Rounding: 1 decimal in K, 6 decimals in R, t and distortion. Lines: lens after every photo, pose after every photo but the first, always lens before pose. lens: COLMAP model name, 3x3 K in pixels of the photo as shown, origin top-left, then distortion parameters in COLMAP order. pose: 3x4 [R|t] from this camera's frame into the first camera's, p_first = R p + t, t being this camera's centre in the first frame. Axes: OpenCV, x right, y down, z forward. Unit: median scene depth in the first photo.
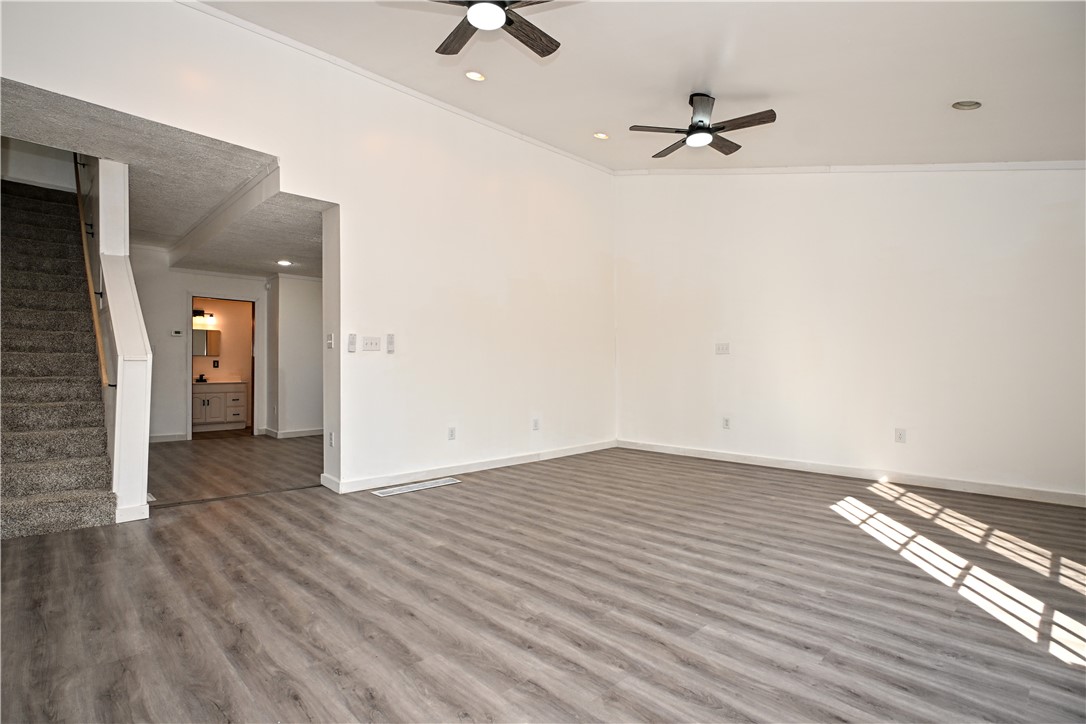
lens RADIAL K [[525.3, 0, 545.7], [0, 525.3, 363.3], [0, 0, 1]] dist [-0.001912, 0.000902]
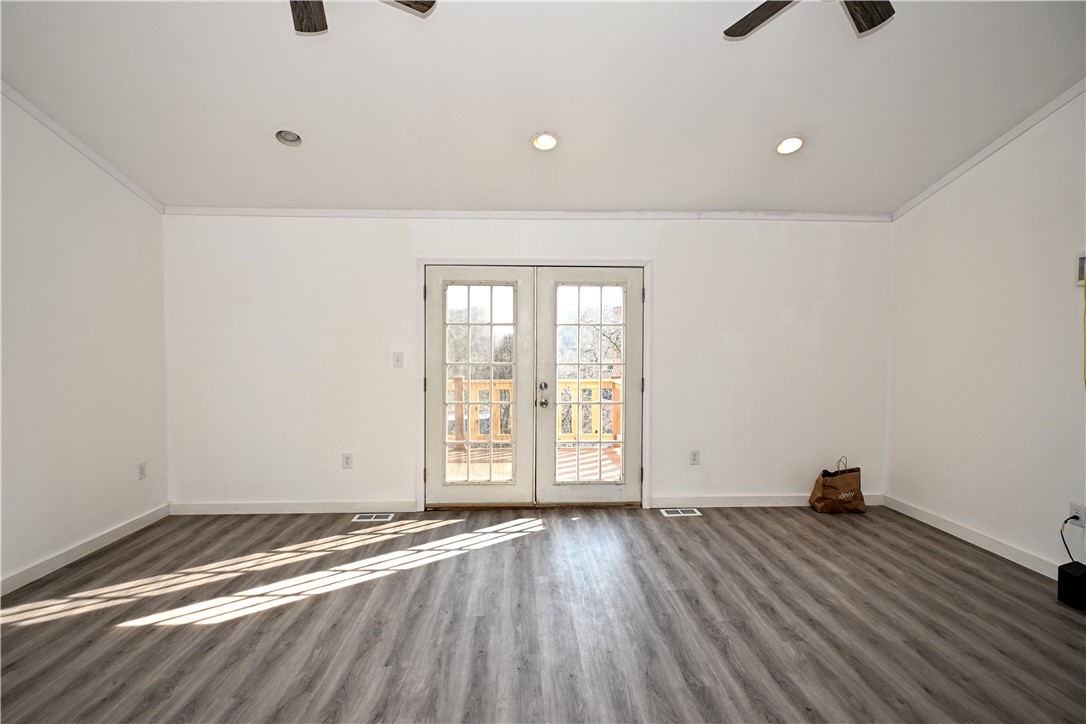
lens RADIAL K [[525.3, 0, 544.1], [0, 525.3, 361.2], [0, 0, 1]] dist [-0.001912, 0.000902]
pose [[-0.747187, -0.019985, 0.664313, -0.399313], [-0.010871, 0.999782, 0.017850, -0.147511], [-0.664525, 0.006116, -0.747241, 2.439580]]
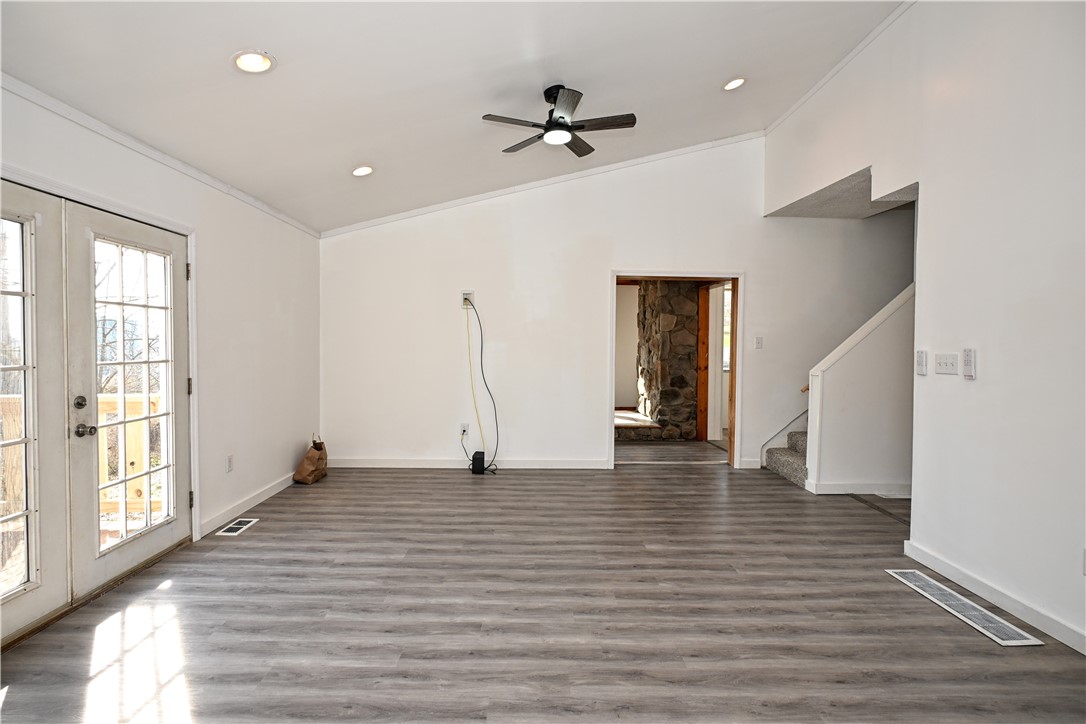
lens RADIAL K [[525.3, 0, 536.0], [0, 525.3, 360.3], [0, 0, 1]] dist [-0.001912, 0.000902]
pose [[-0.691265, 0.018986, -0.722352, 1.244954], [0.001530, 0.999691, 0.024811, -0.141057], [0.722600, 0.016046, -0.691081, 2.543172]]
